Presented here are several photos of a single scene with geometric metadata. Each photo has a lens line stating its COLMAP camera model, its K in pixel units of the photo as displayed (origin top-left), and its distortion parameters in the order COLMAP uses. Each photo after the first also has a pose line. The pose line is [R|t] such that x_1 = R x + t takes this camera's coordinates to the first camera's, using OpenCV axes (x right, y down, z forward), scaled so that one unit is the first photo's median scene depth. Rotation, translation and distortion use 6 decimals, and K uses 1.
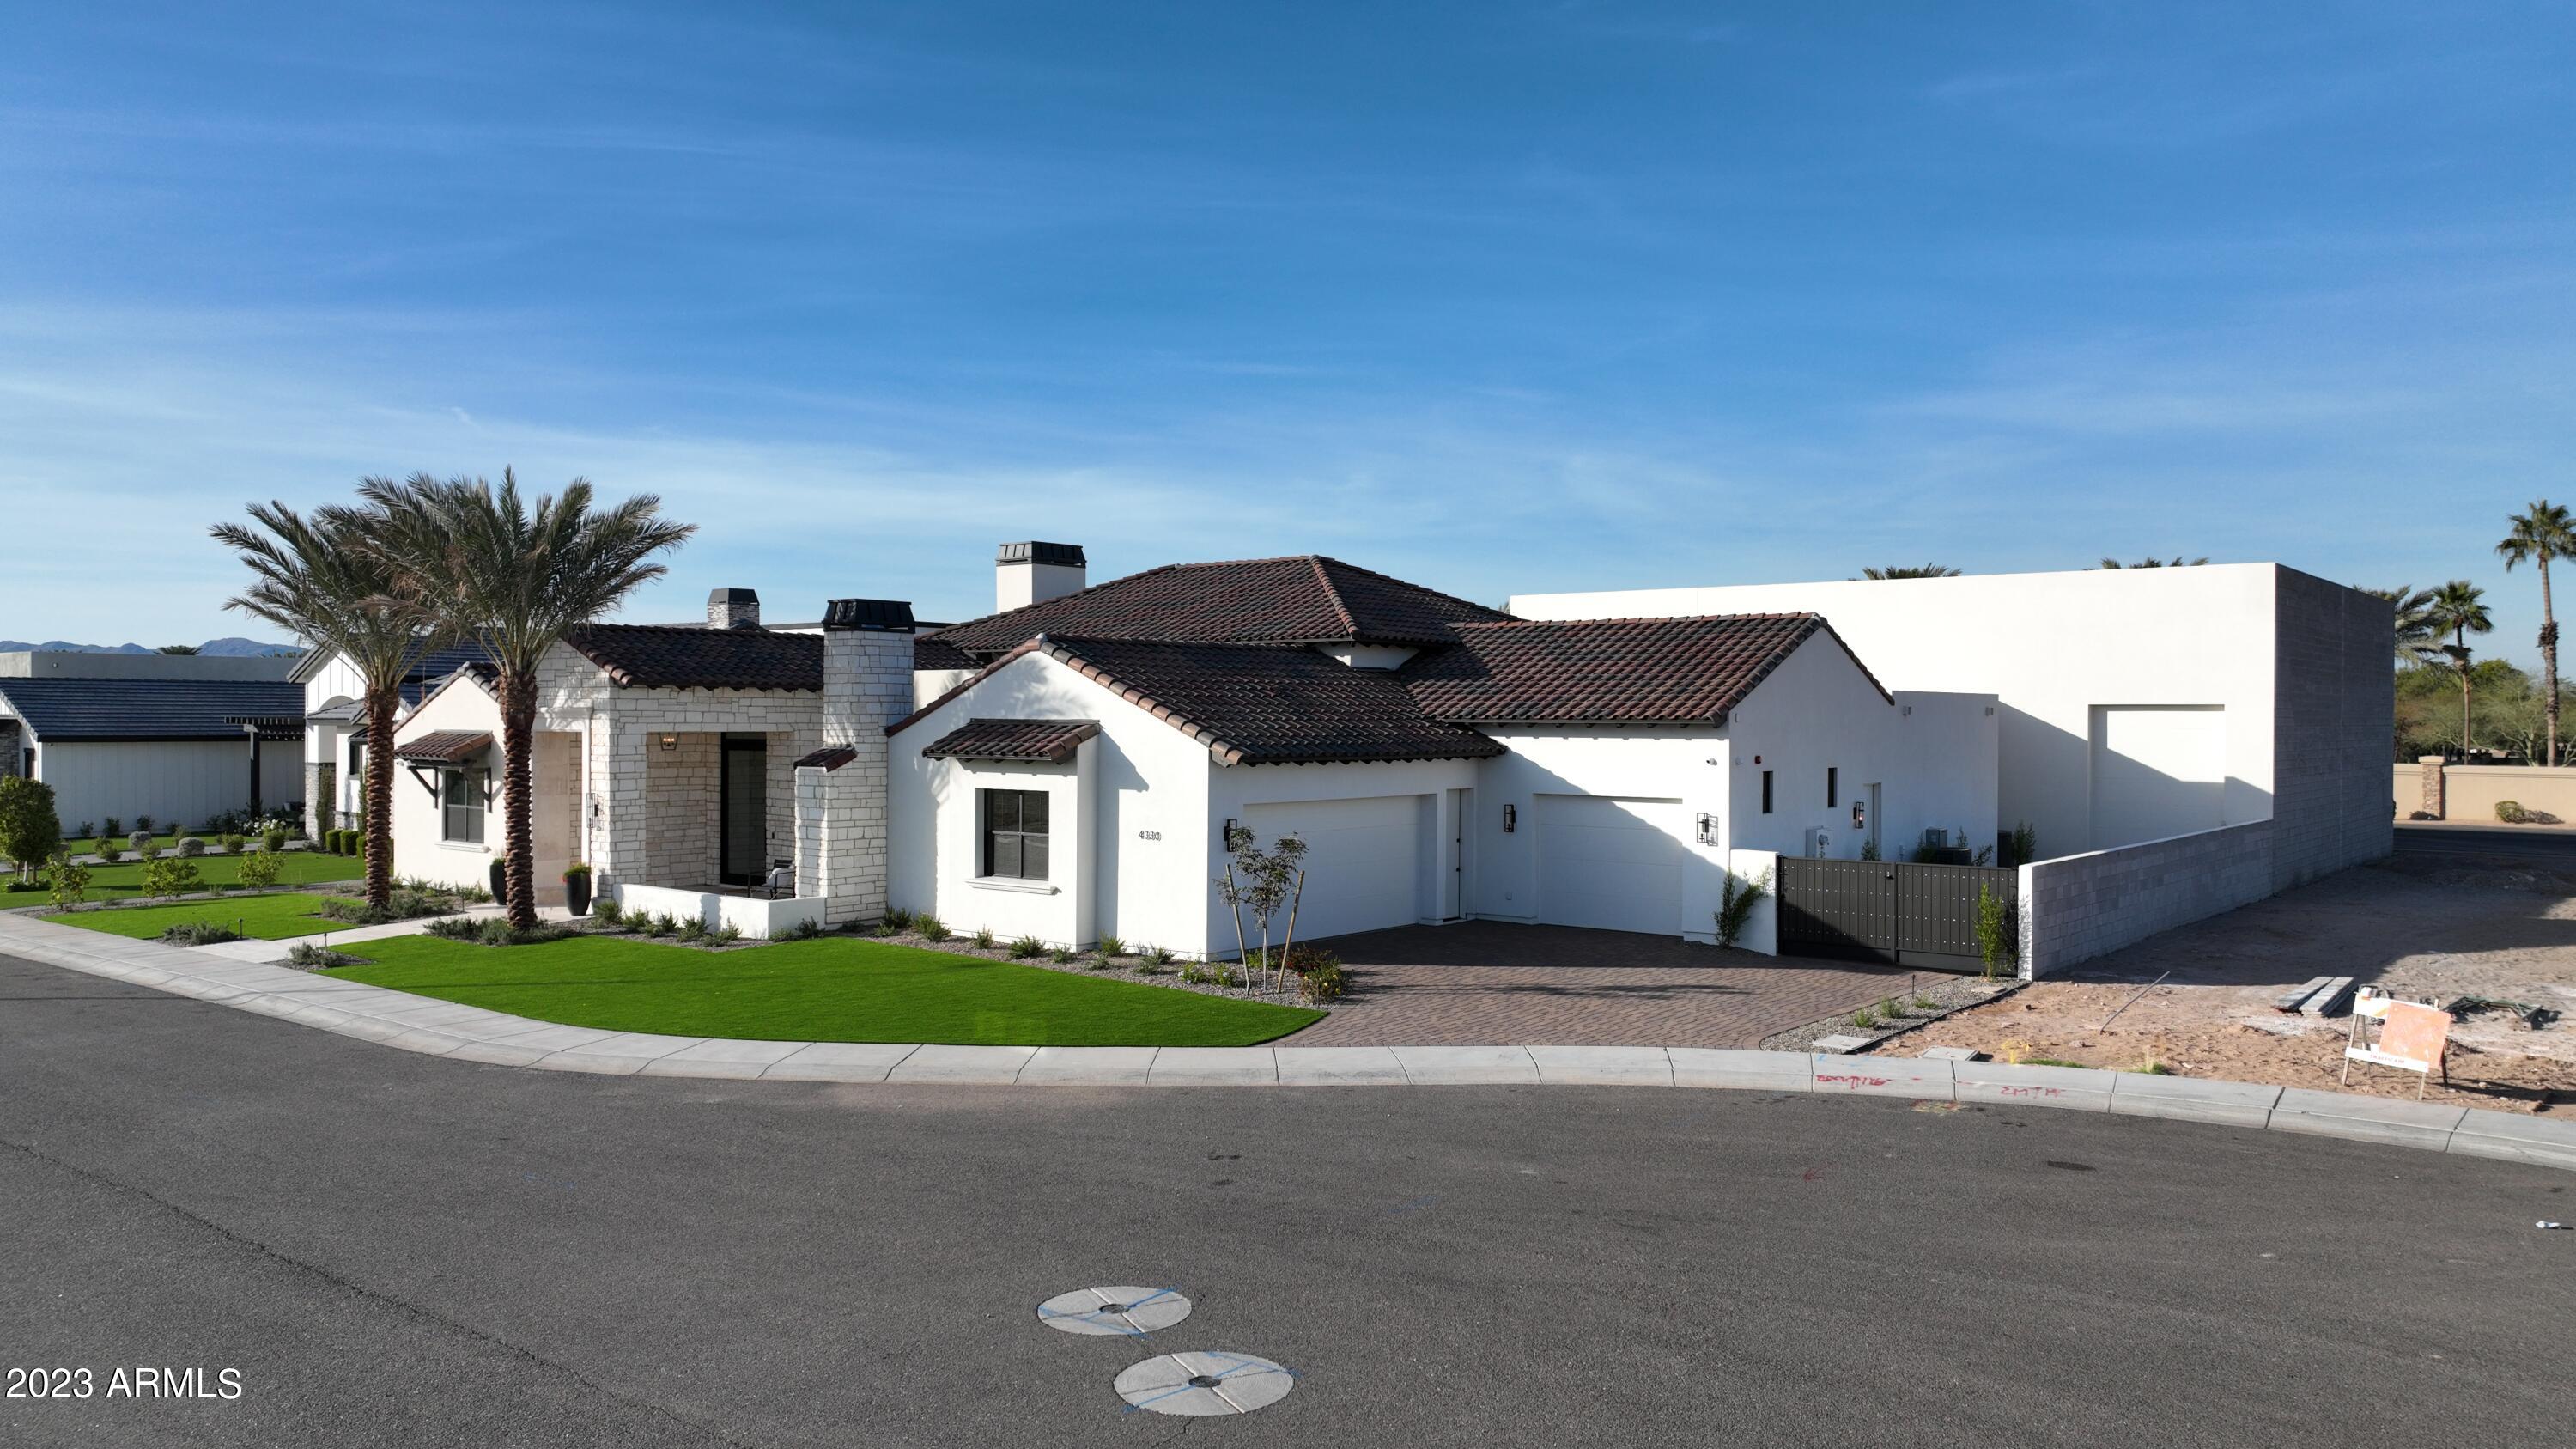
lens RADIAL K [[1825.6, 0, 1288.0], [0, 1825.6, 724.5], [0, 0, 1]] dist [0.030262, -0.002257]
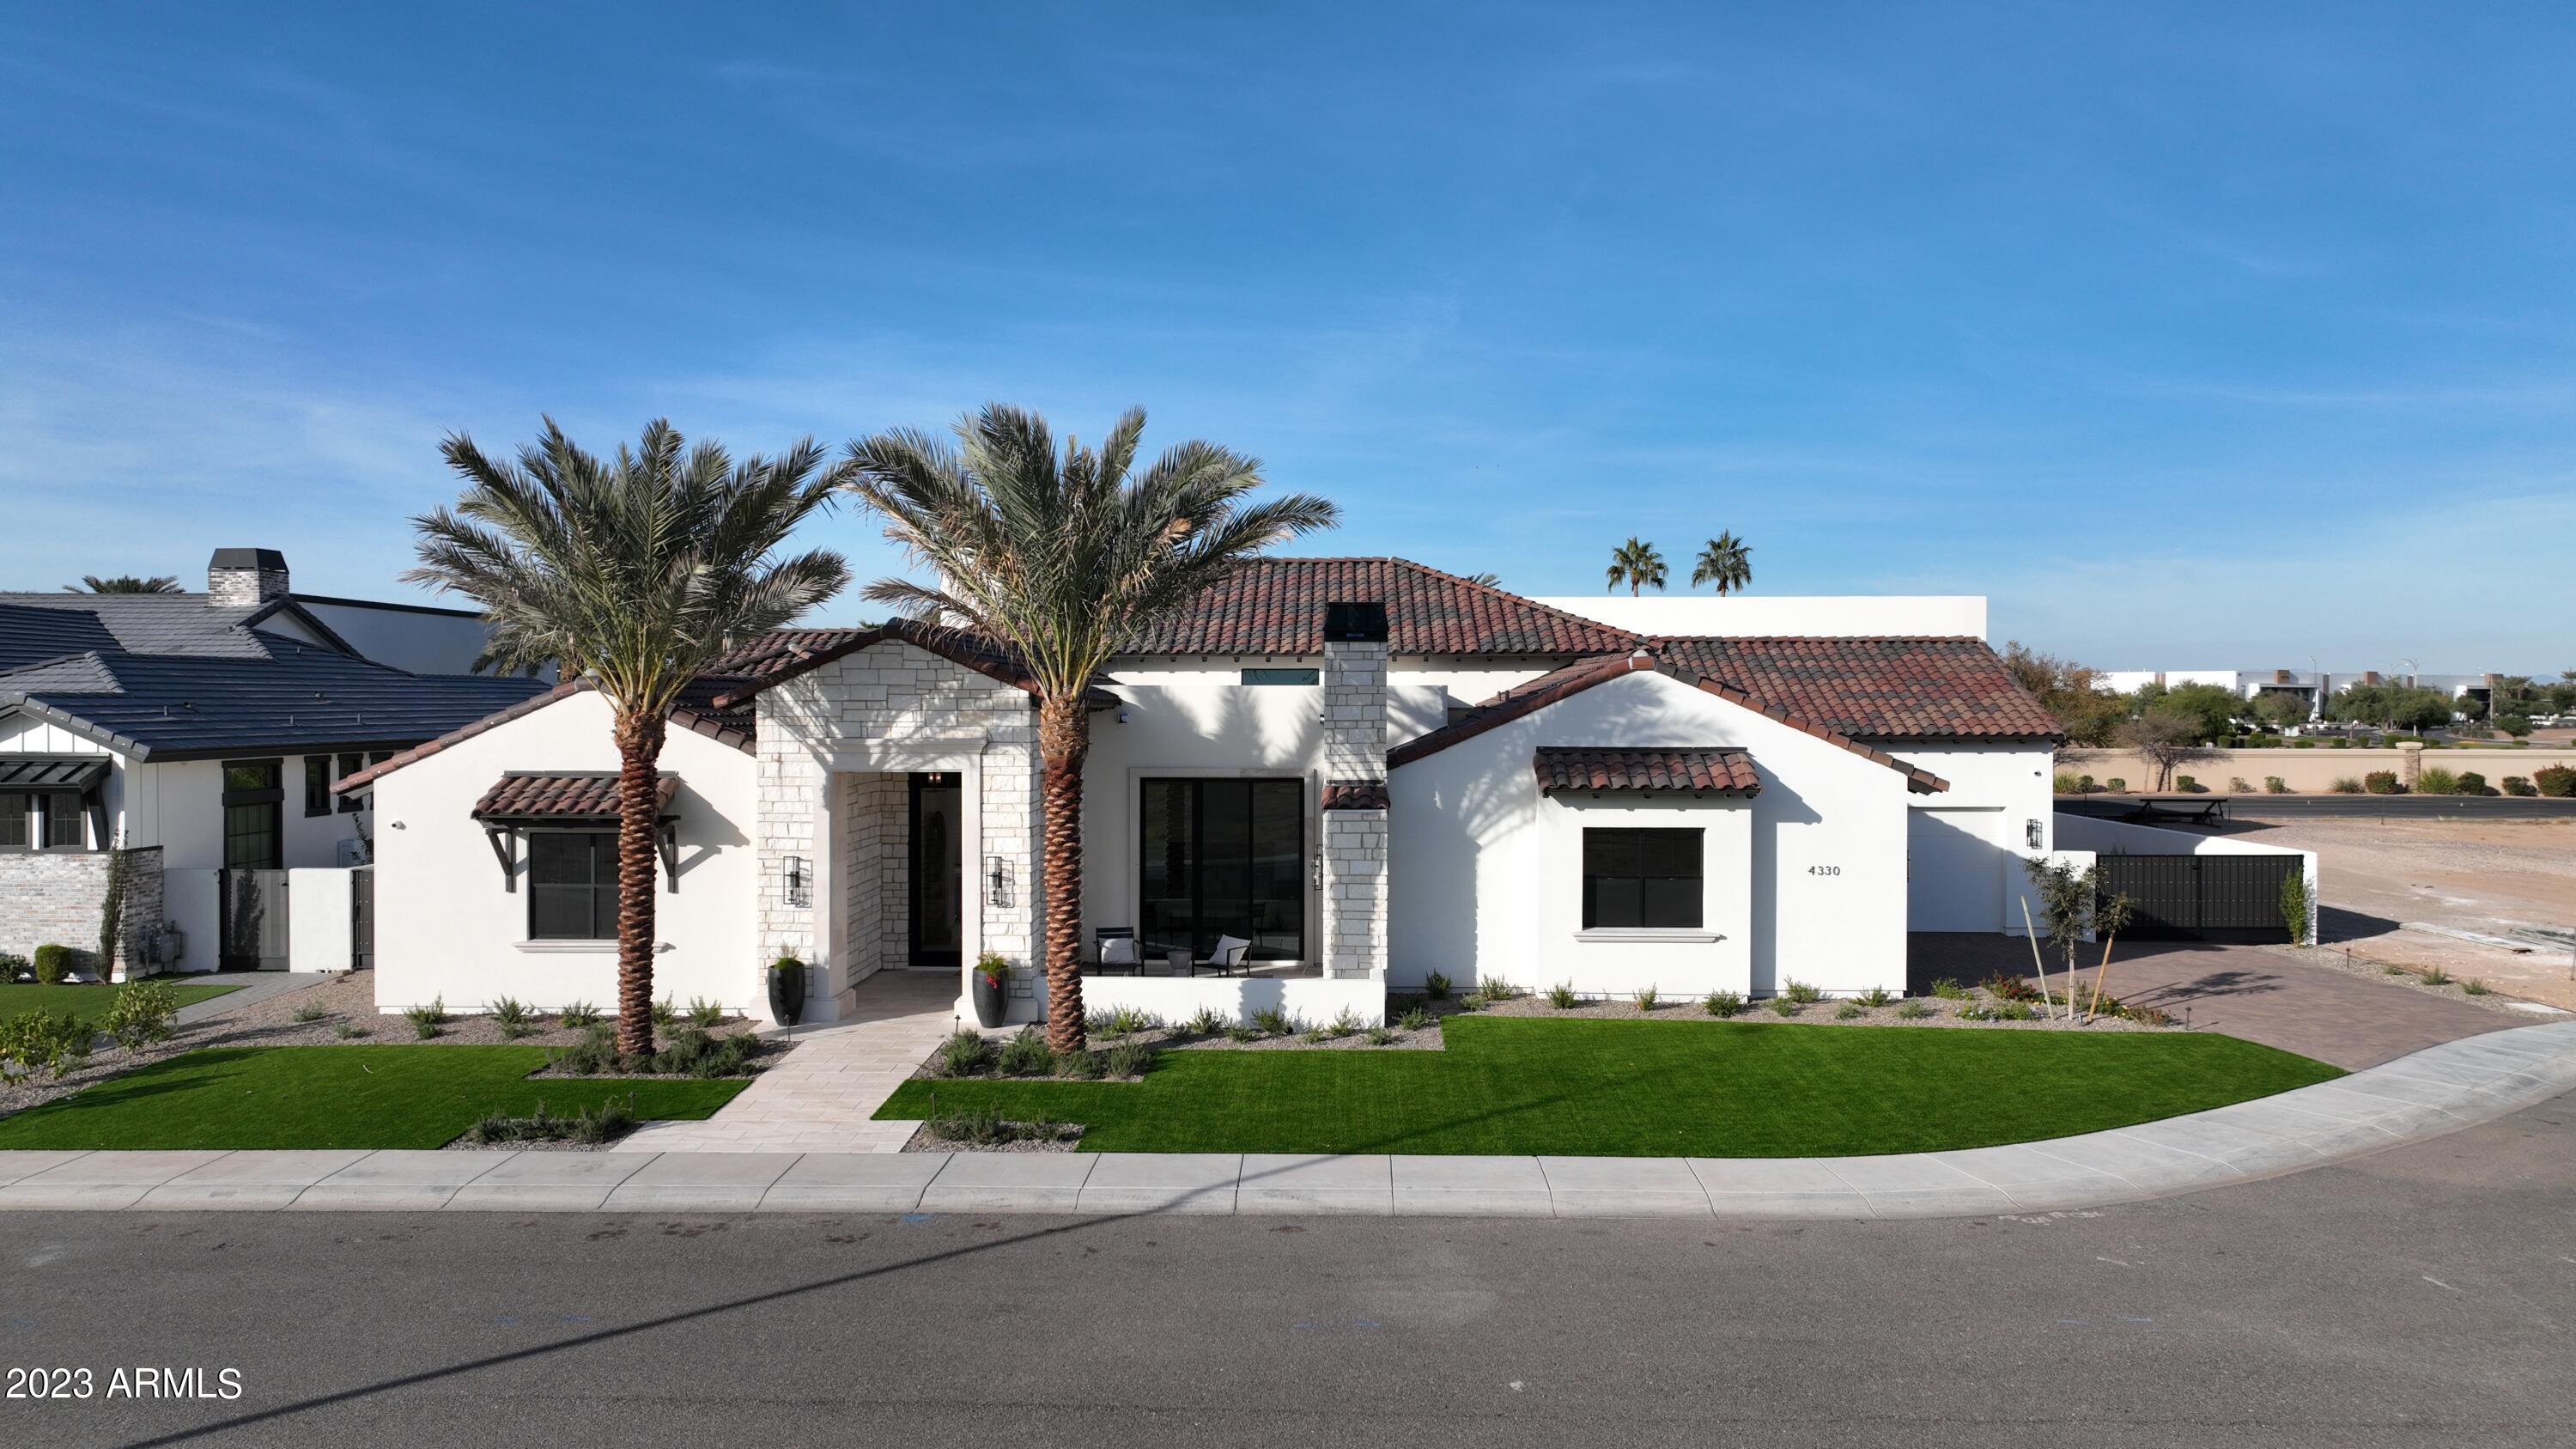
lens RADIAL K [[1825.6, 0, 1288.0], [0, 1825.6, 724.5], [0, 0, 1]] dist [0.030262, -0.002257]
pose [[0.792515, -0.012657, 0.609720, -0.777668], [0.005905, 0.999897, 0.013080, -0.025102], [-0.609823, -0.006766, 0.792509, 0.382266]]
